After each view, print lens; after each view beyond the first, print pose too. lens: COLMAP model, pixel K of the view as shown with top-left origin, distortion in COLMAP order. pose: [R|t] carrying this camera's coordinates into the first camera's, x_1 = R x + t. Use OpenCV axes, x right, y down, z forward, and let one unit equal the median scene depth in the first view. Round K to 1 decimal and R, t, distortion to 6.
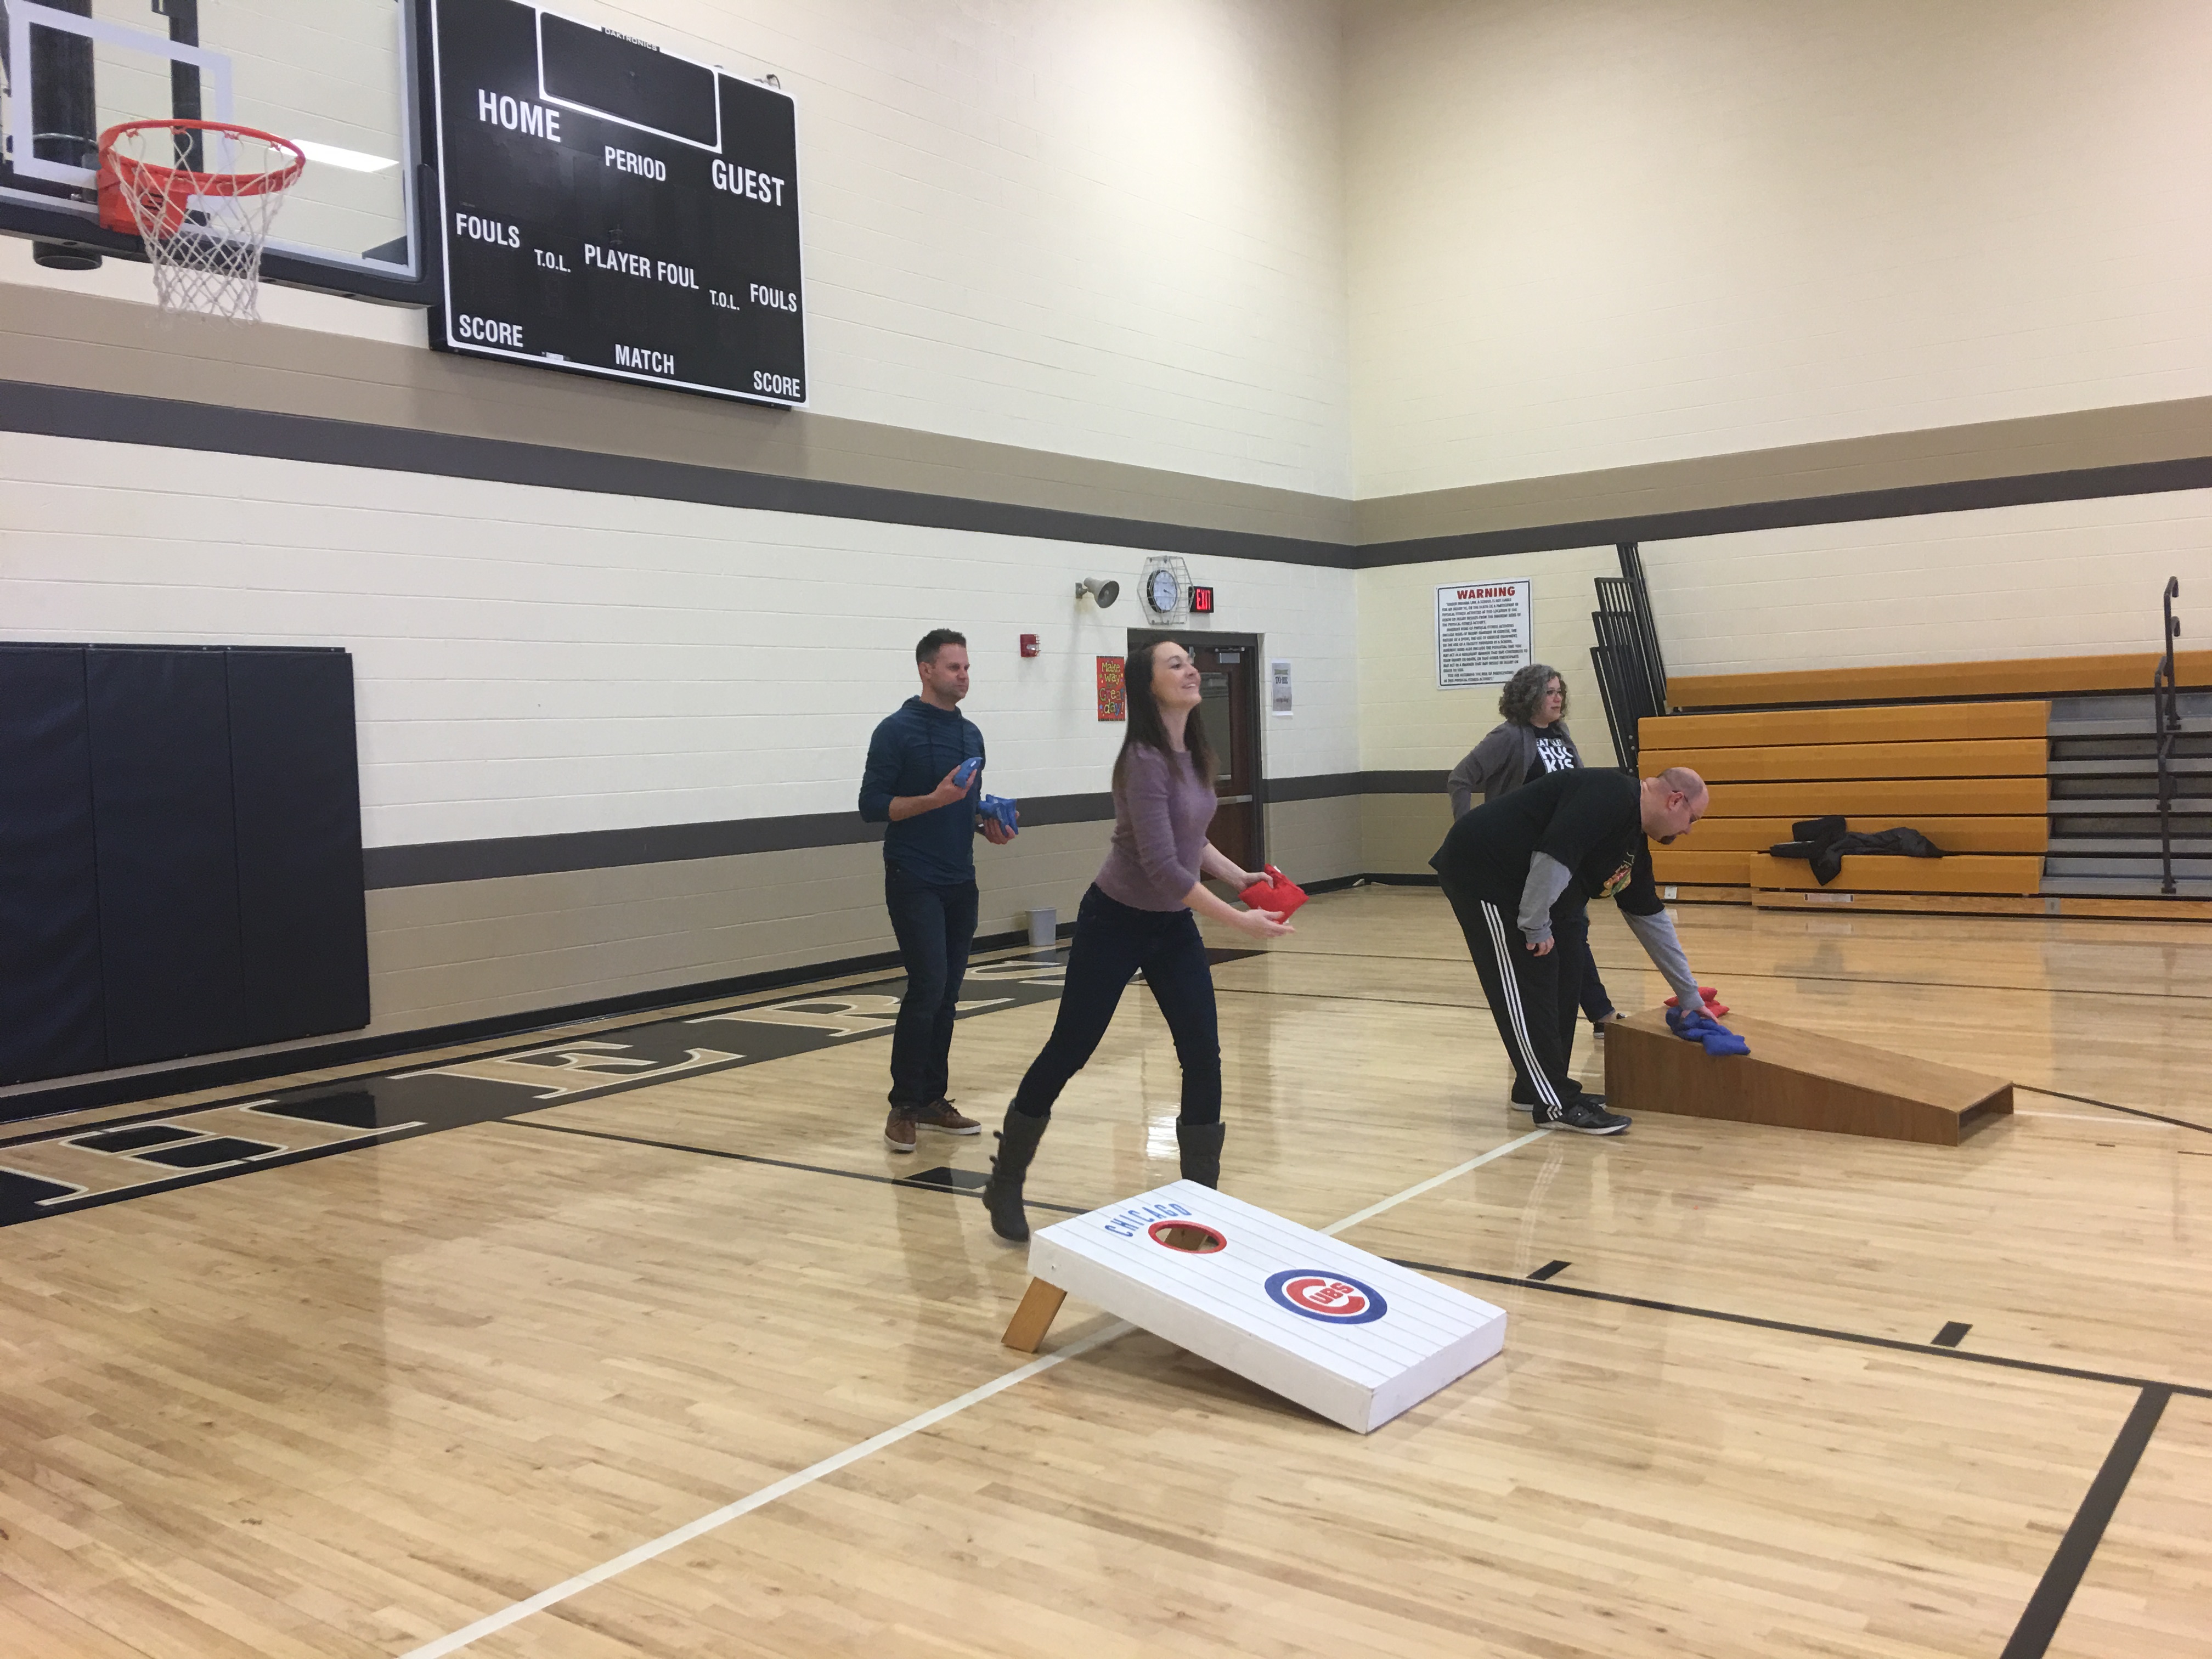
lens RADIAL K [[1846.1, 0, 1113.9], [0, 1846.1, 839.0], [0, 0, 1]] dist [0.016462, -0.032043]
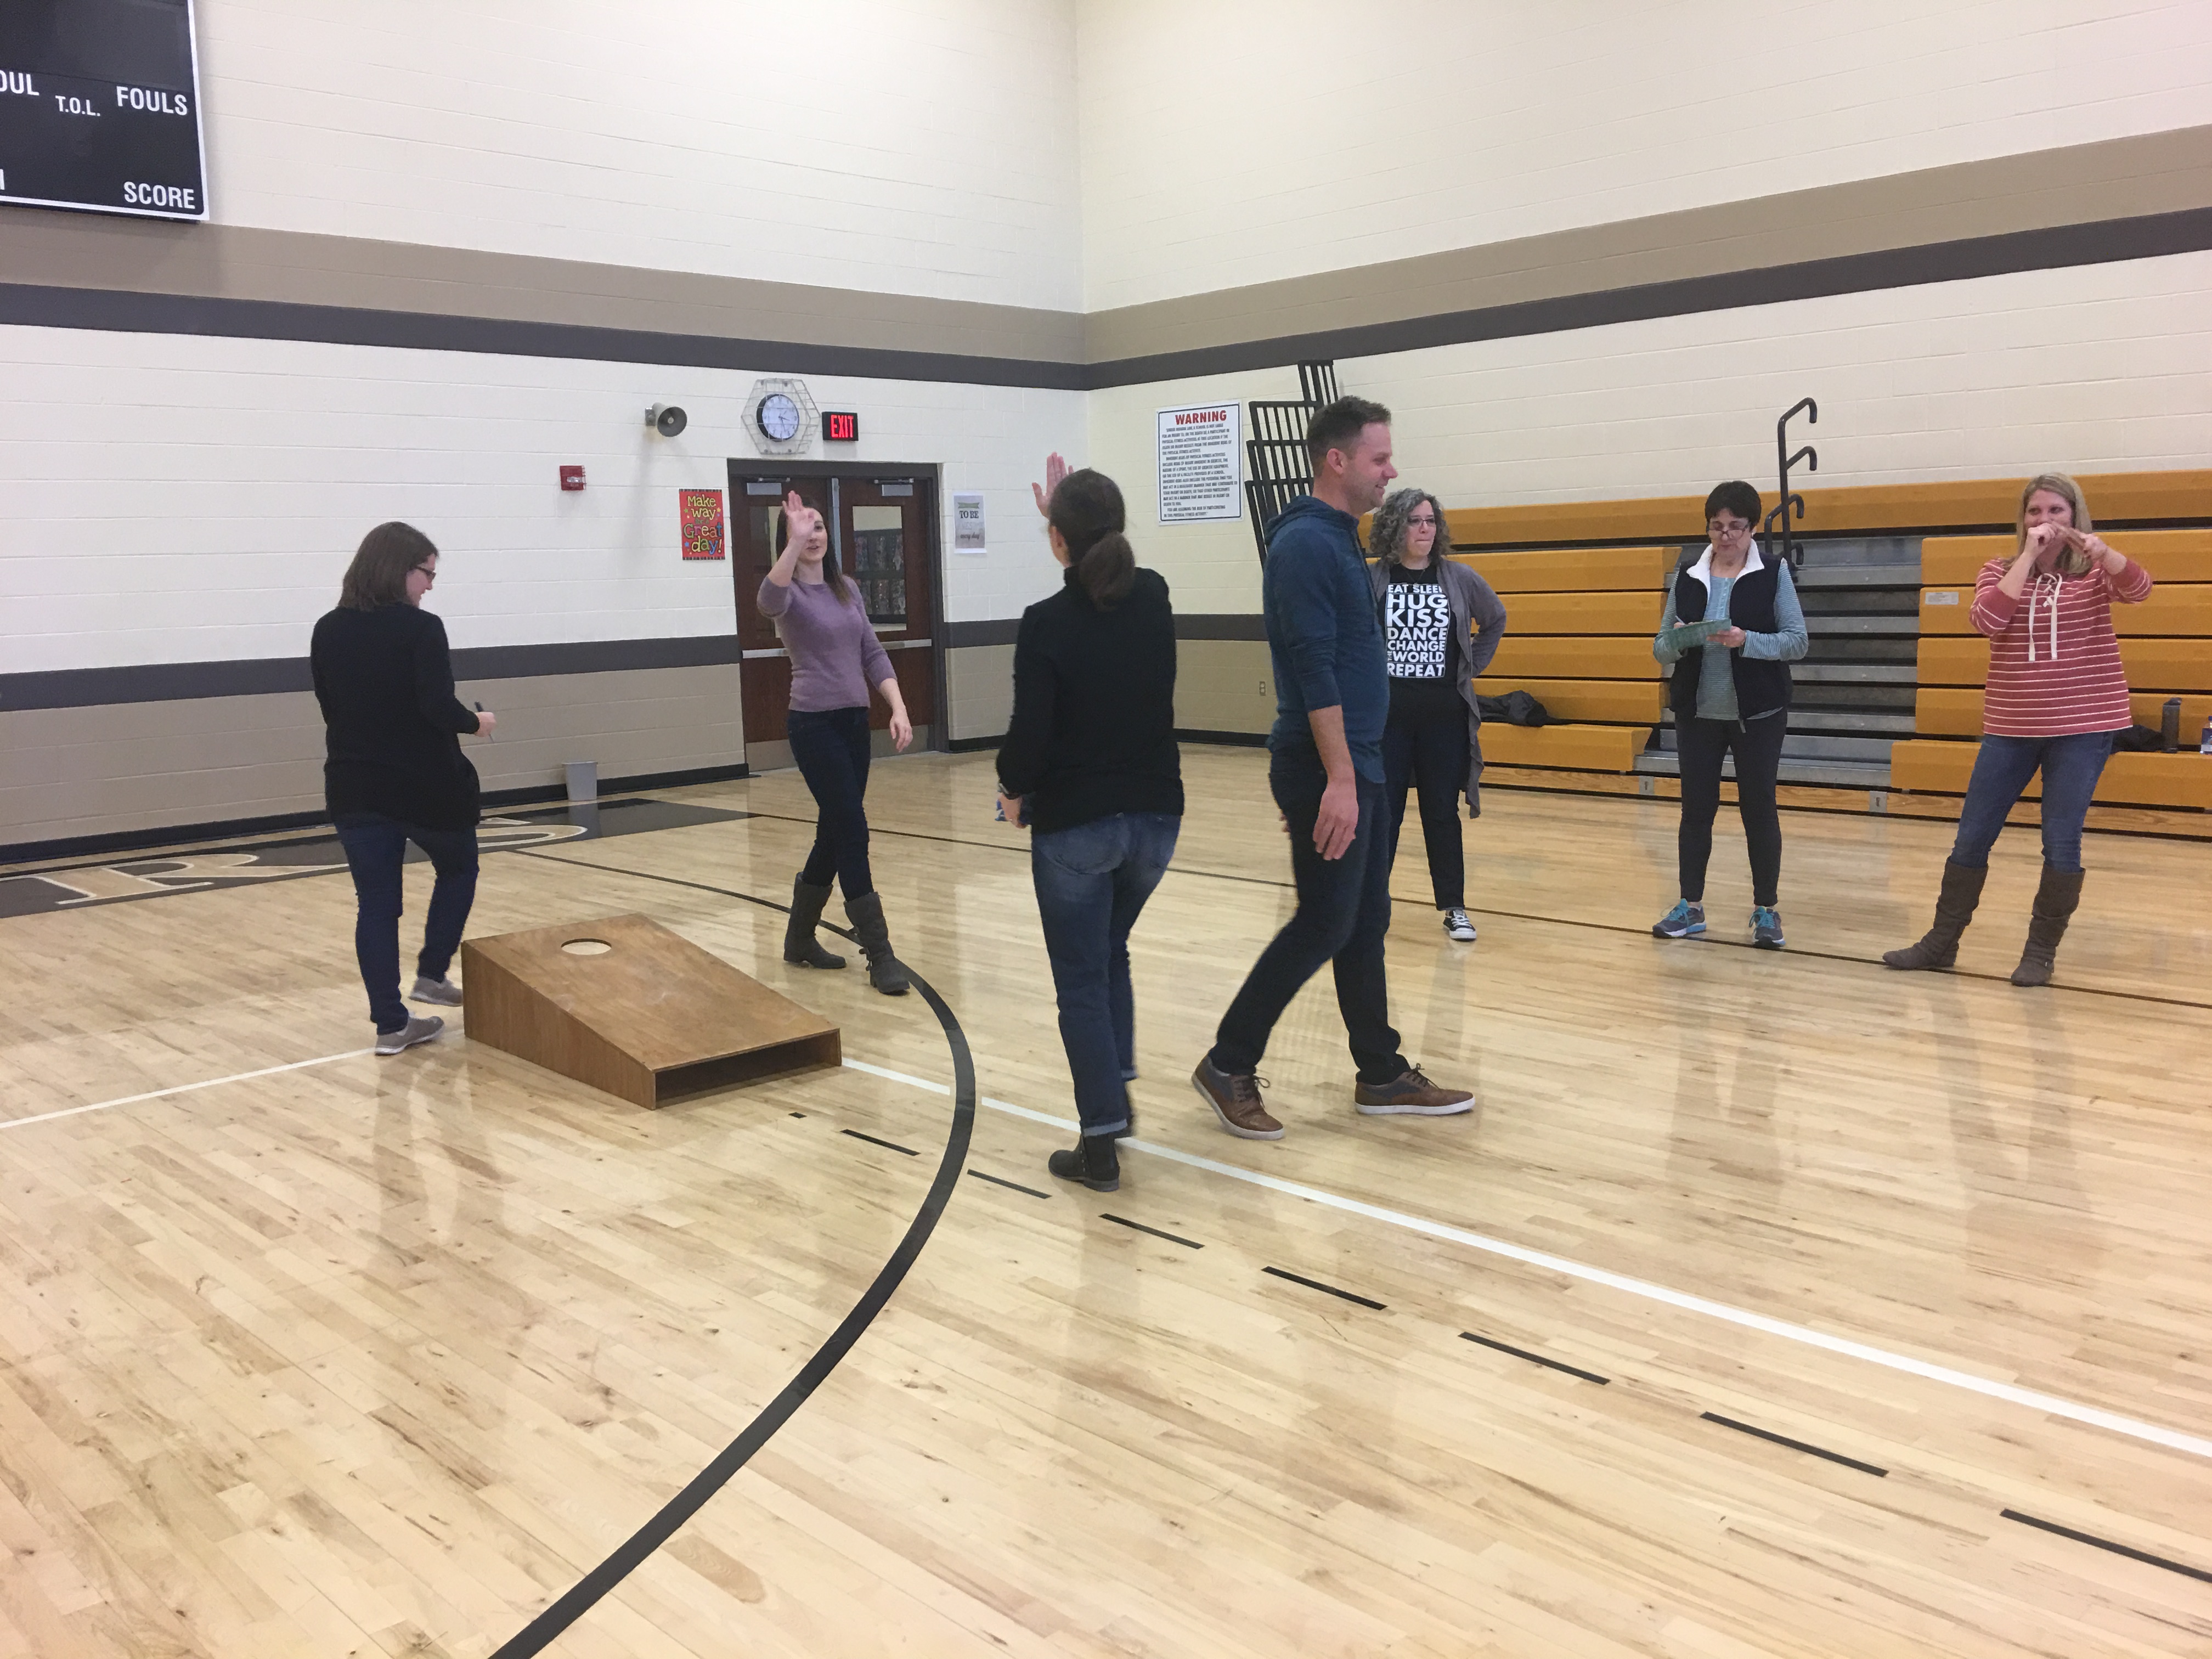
lens RADIAL K [[1846.1, 0, 1114.8], [0, 1846.1, 822.1], [0, 0, 1]] dist [0.016462, -0.032043]
pose [[0.989175, 0.028472, -0.143950, 0.326399], [-0.015972, 0.996057, 0.087262, -0.015723], [0.145867, -0.084018, 0.985730, 0.095178]]
